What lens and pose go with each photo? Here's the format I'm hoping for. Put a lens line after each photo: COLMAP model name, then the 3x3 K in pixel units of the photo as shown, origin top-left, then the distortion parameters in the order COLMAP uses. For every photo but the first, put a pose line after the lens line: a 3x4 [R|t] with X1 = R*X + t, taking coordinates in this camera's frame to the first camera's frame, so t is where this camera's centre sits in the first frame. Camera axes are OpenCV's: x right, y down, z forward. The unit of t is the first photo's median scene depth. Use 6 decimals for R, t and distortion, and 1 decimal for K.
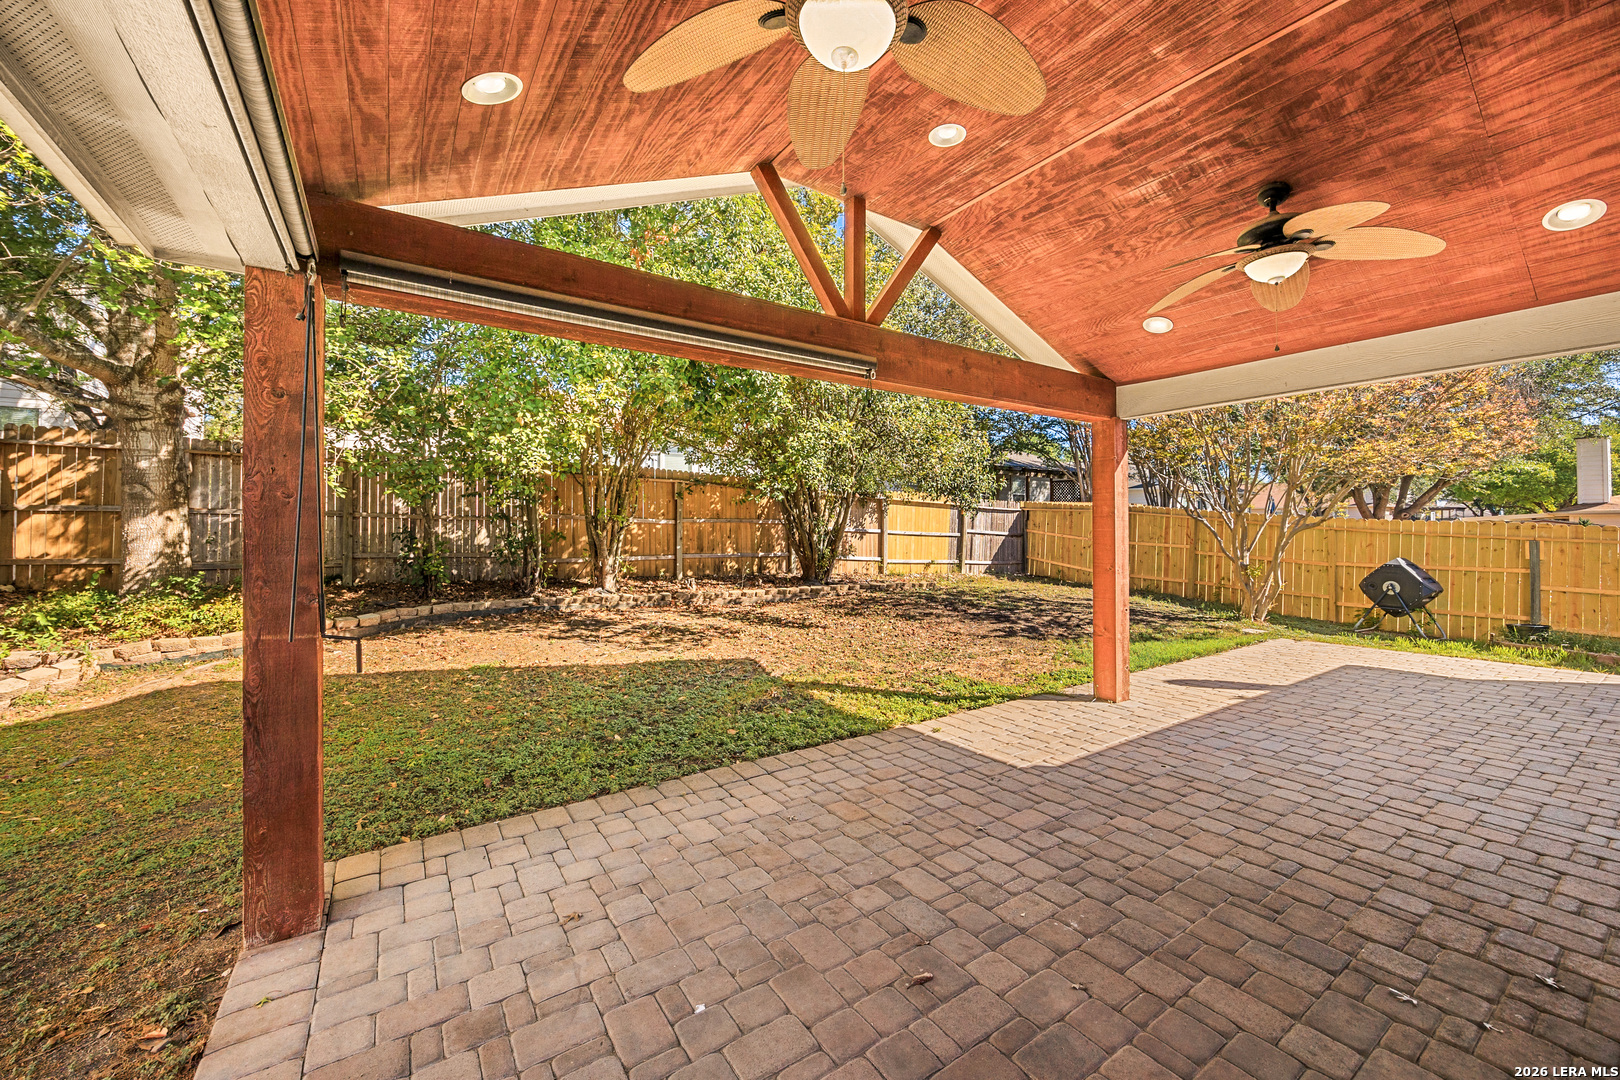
lens RADIAL K [[643.7, 0, 845.4], [0, 643.7, 522.5], [0, 0, 1]] dist [-0.000472, 0.001192]
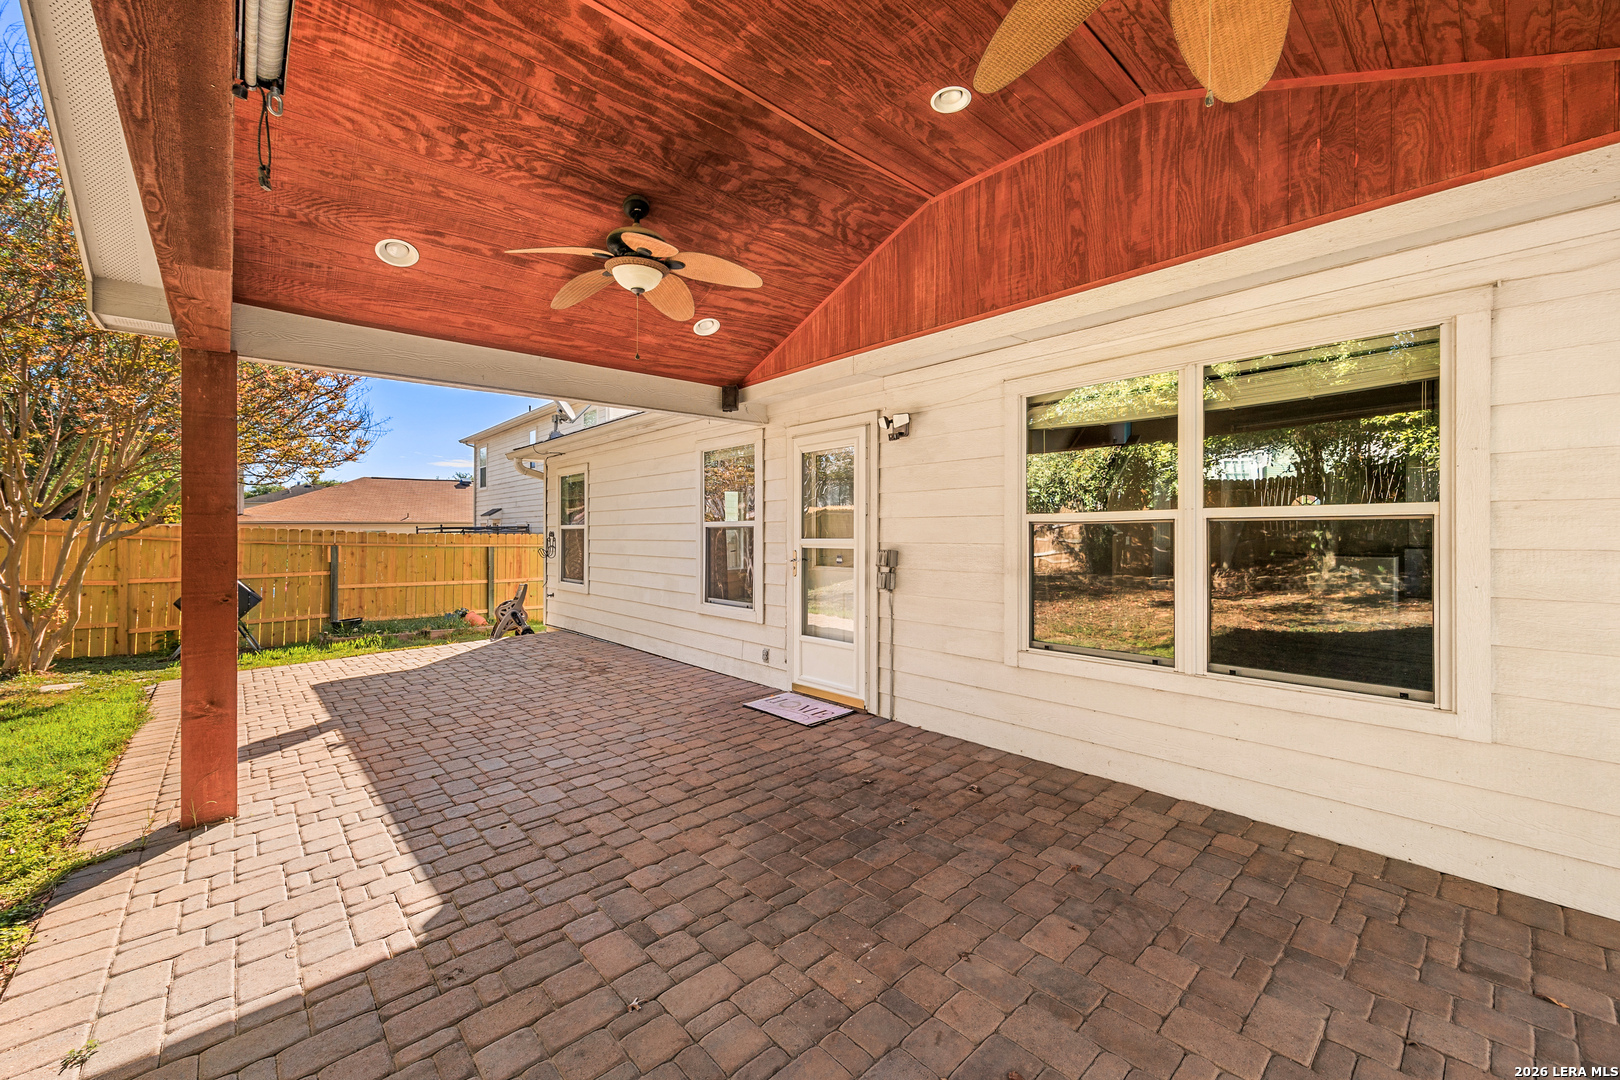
lens RADIAL K [[643.7, 0, 803.8], [0, 643.7, 537.6], [0, 0, 1]] dist [-0.000472, 0.001192]
pose [[-0.110438, -0.010684, 0.993826, -0.356855], [0.003894, 0.999930, 0.011182, 0.011618], [-0.993875, 0.005105, -0.110388, 0.755810]]
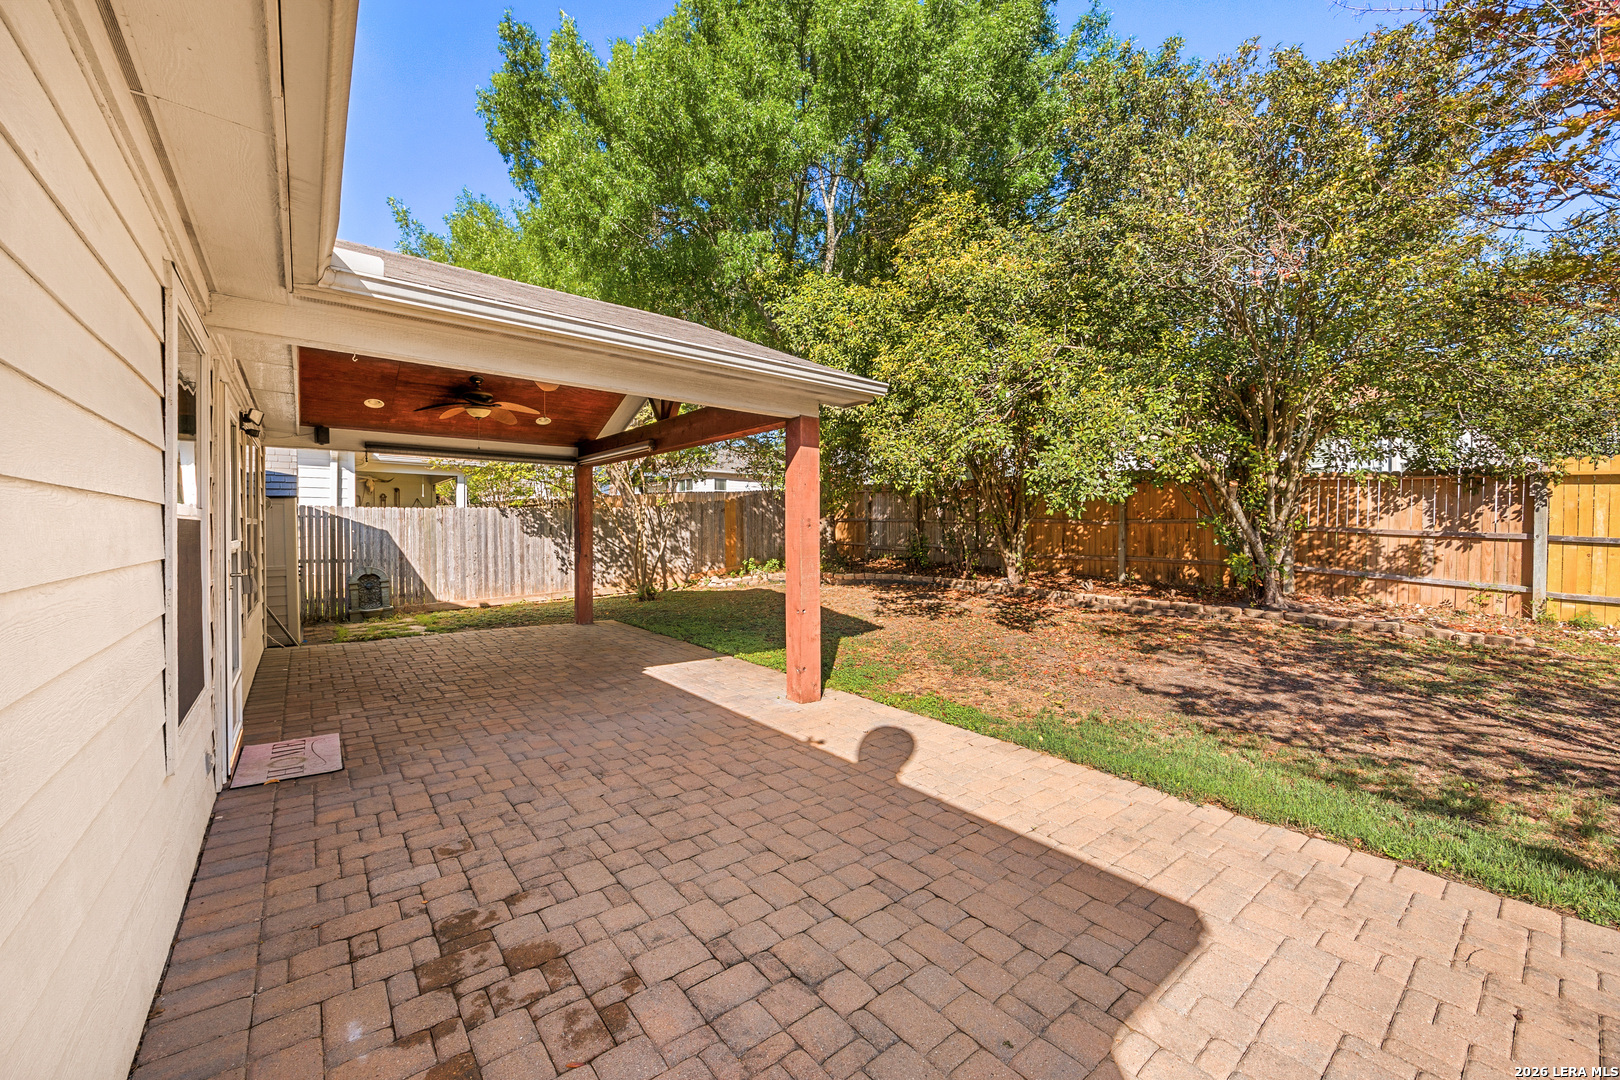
lens RADIAL K [[643.7, 0, 804.1], [0, 643.7, 530.6], [0, 0, 1]] dist [-0.000472, 0.001192]
pose [[0.042570, 0.002007, -0.999091, 2.096903], [0.005188, 0.999984, 0.002229, 0.017331], [0.999080, -0.005278, 0.042559, 1.421567]]
